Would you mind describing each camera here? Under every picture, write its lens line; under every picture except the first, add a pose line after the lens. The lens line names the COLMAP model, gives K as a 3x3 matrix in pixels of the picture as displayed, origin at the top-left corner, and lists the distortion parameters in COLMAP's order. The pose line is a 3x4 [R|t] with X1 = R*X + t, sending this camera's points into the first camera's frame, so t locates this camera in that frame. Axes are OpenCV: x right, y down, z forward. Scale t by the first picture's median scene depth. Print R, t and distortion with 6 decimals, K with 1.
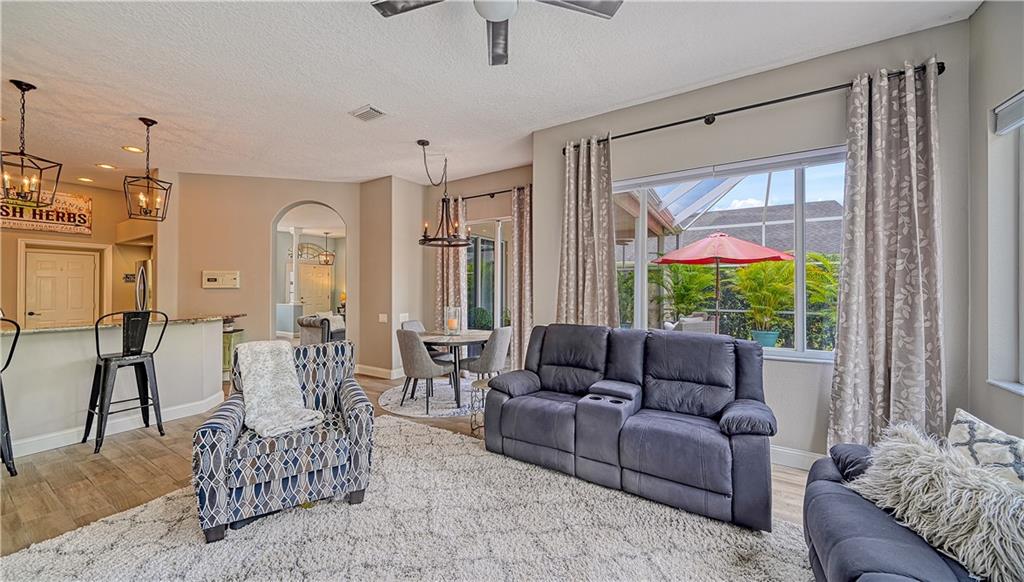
lens RADIAL K [[361.5, 0, 505.2], [0, 361.5, 288.1], [0, 0, 1]] dist [0.003179, -0.000475]
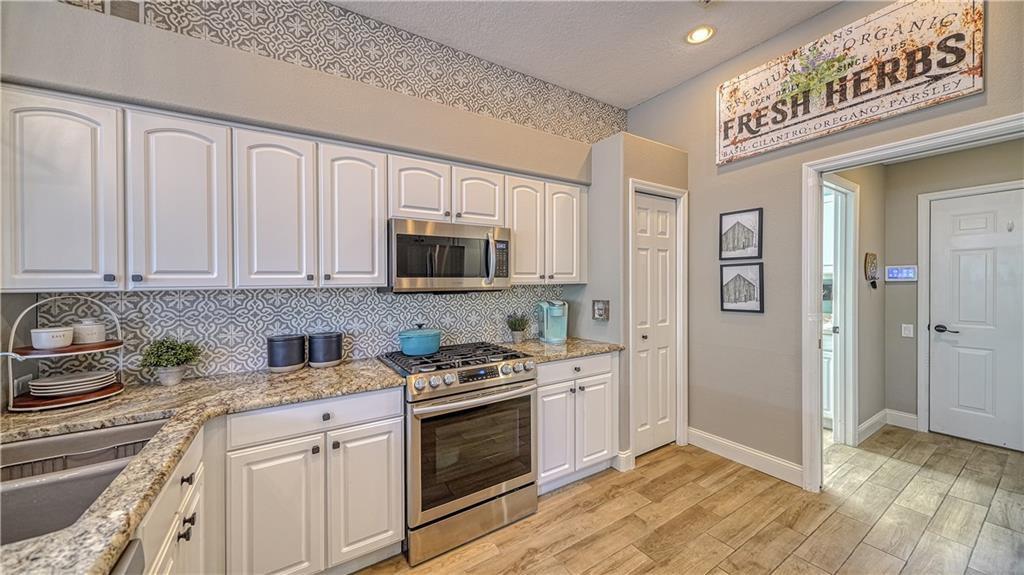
lens RADIAL K [[356.2, 0, 507.8], [0, 356.2, 282.4], [0, 0, 1]] dist [0.001964, -0.000039]
pose [[-0.446309, 0.008173, -0.894842, -0.729861], [0.011348, 0.999930, 0.003473, 0.002509], [0.894807, -0.008605, -0.446370, 0.805893]]
